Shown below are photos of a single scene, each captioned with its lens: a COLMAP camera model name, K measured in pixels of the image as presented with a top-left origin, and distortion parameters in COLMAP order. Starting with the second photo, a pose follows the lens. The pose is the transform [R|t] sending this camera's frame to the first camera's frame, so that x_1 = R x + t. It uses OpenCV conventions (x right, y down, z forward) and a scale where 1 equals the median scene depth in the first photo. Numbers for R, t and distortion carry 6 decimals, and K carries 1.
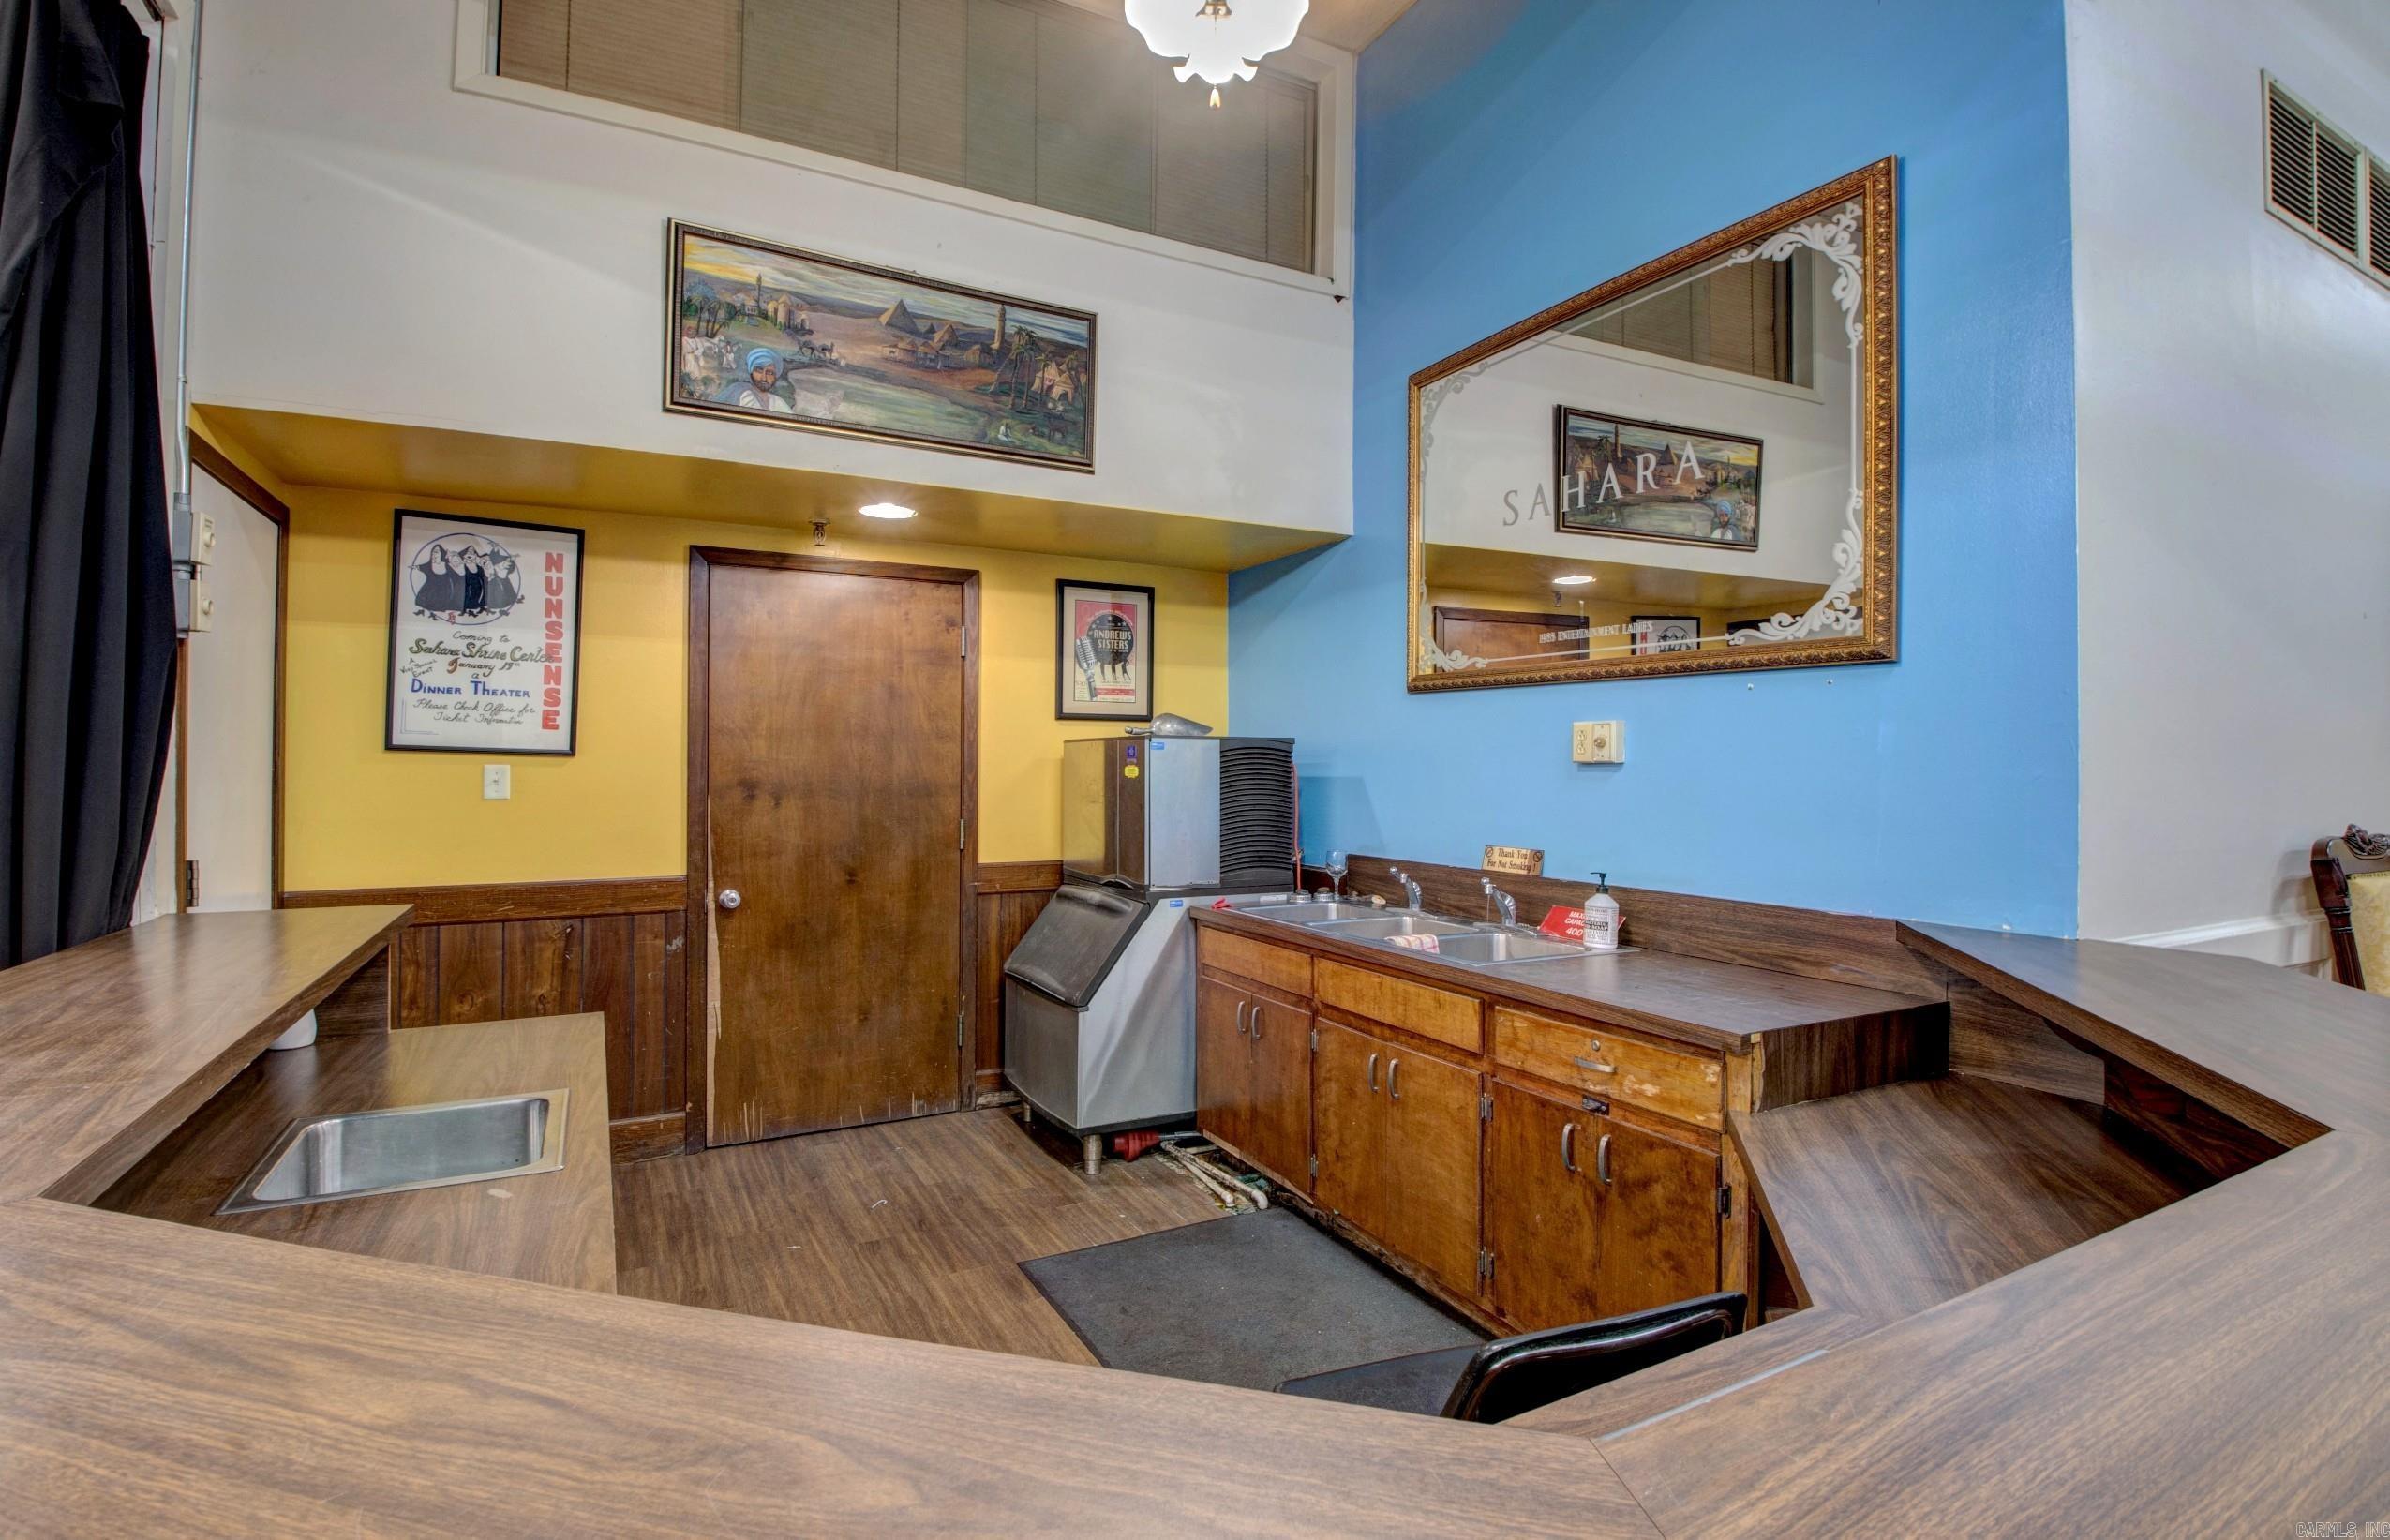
lens RADIAL K [[1122.9, 0, 1174.2], [0, 1122.9, 762.0], [0, 0, 1]] dist [-0.015078, -0.006698]
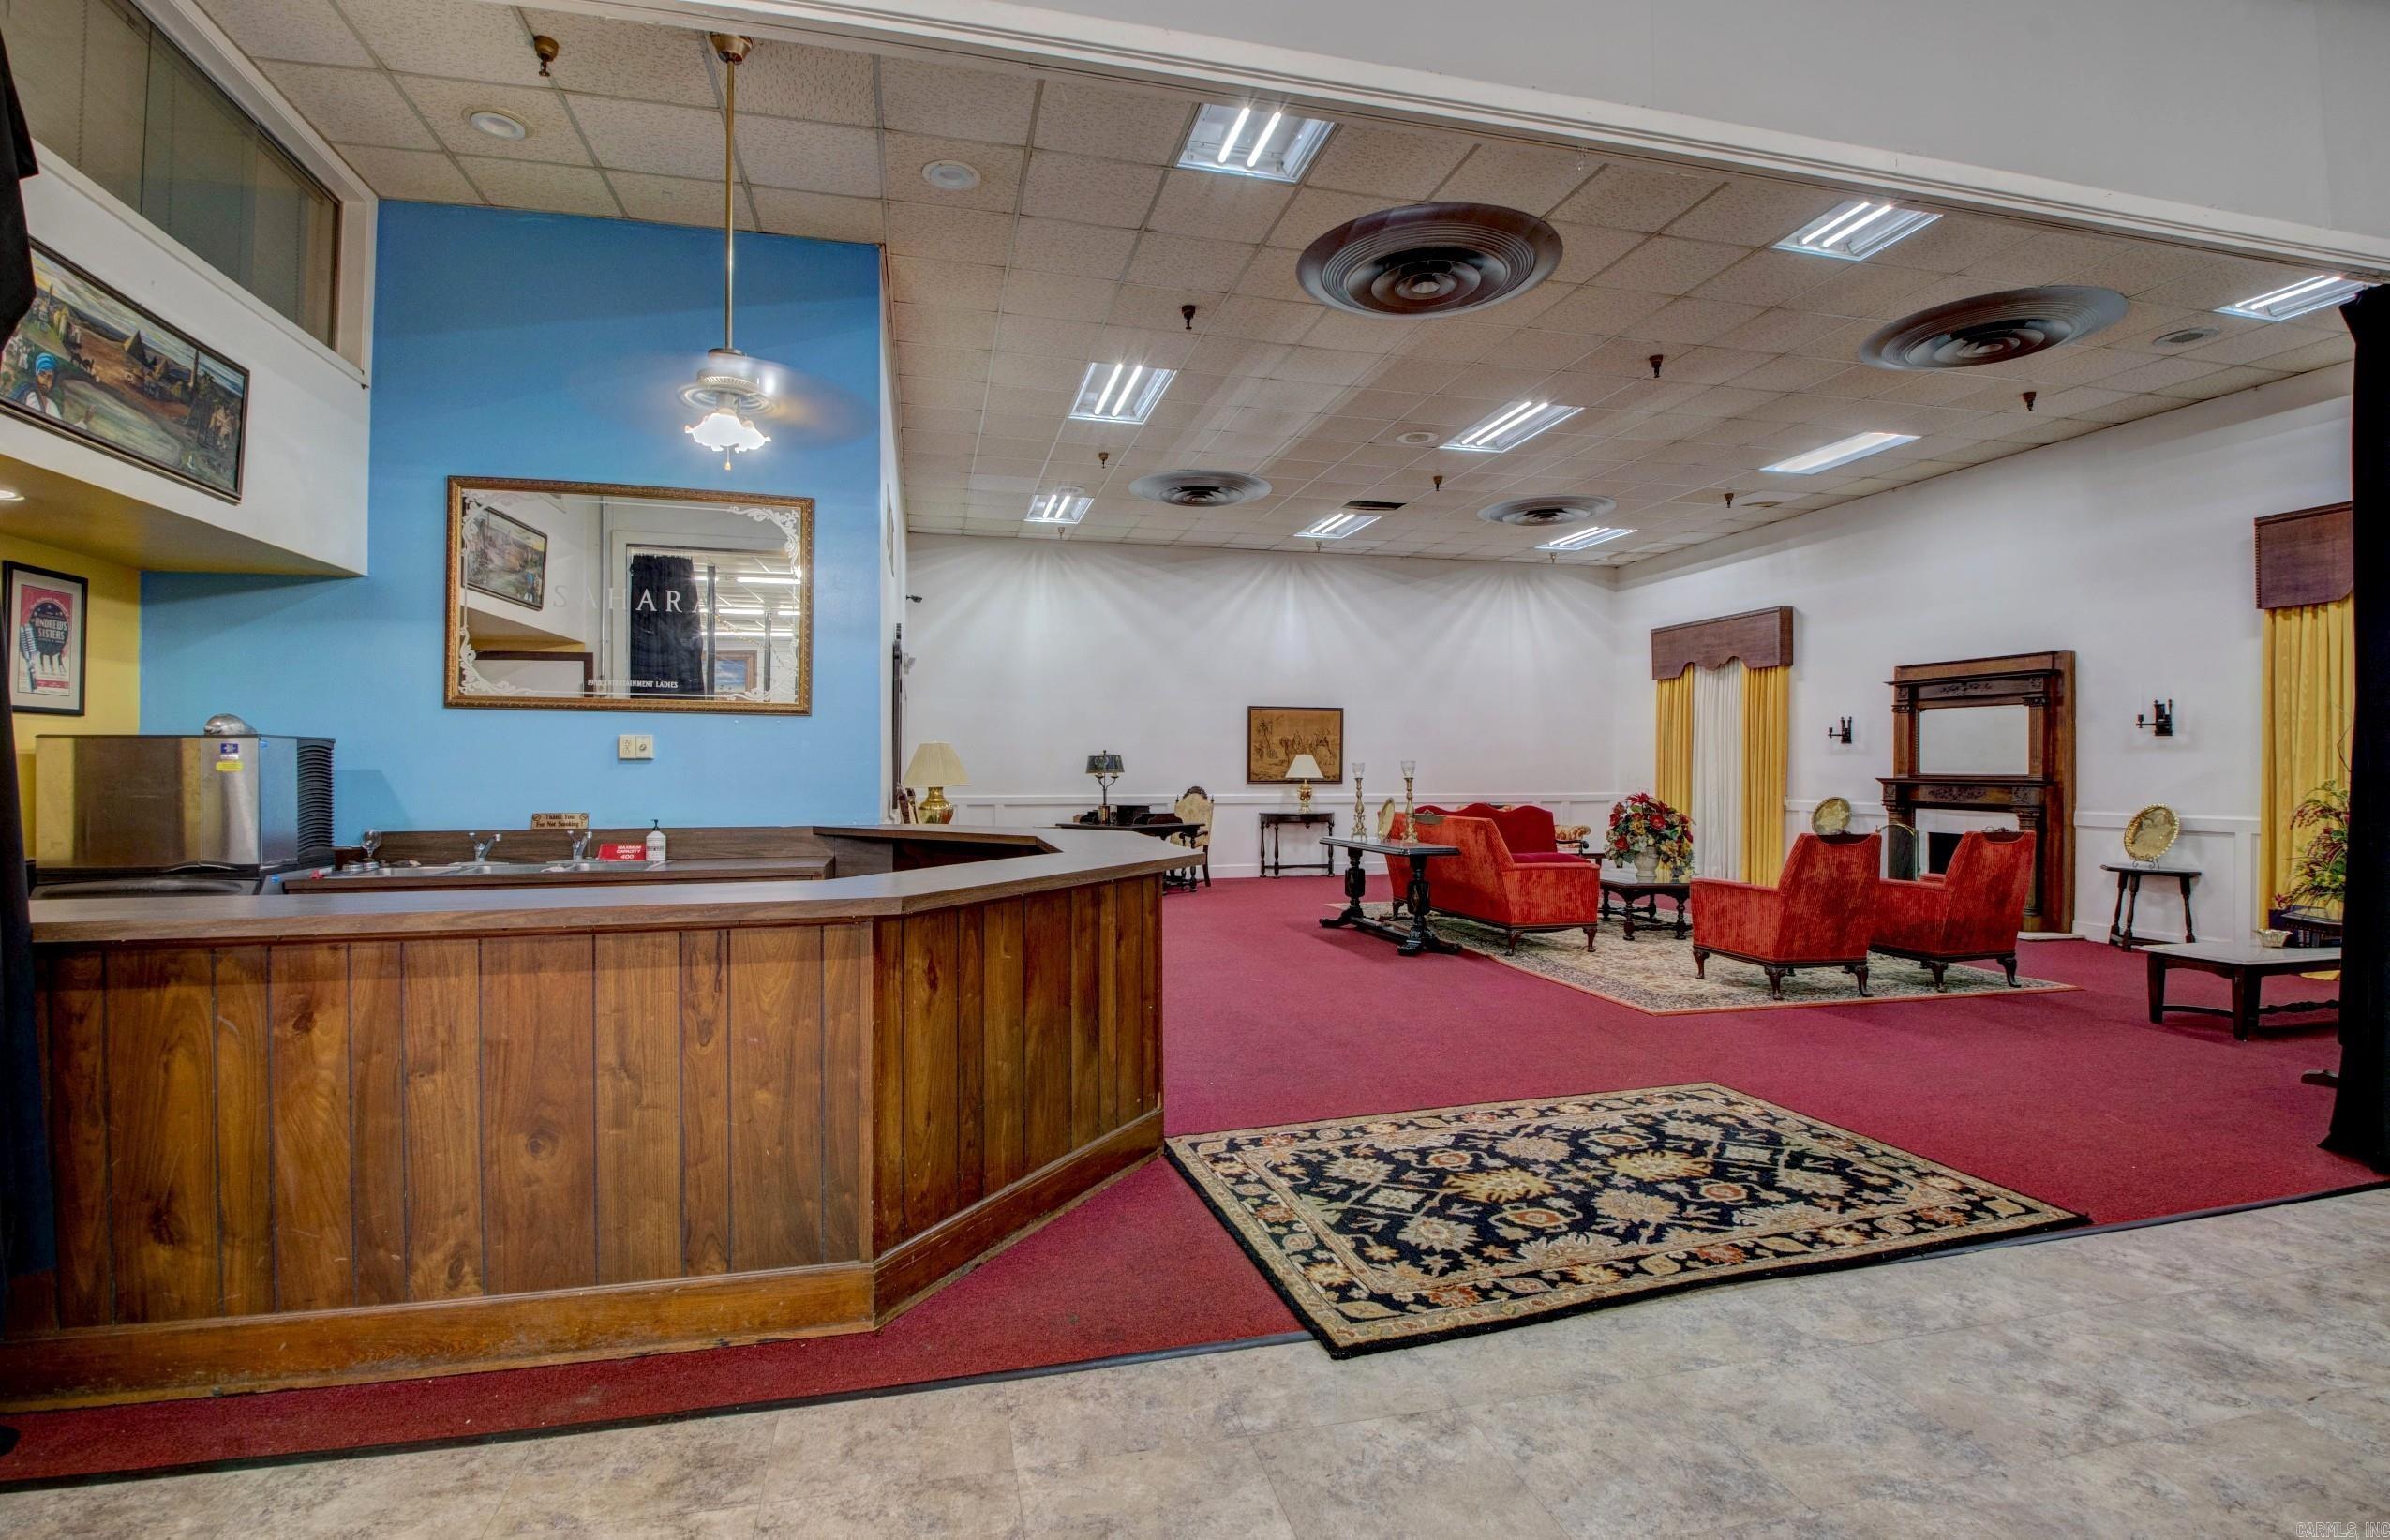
lens RADIAL K [[1122.9, 0, 1198.3], [0, 1122.9, 767.5], [0, 0, 1]] dist [-0.015078, -0.006698]
pose [[0.236622, -0.008513, 0.971564, -0.961098], [-0.004932, 0.999938, 0.009963, -0.006337], [-0.971589, -0.007149, 0.236566, -0.229644]]
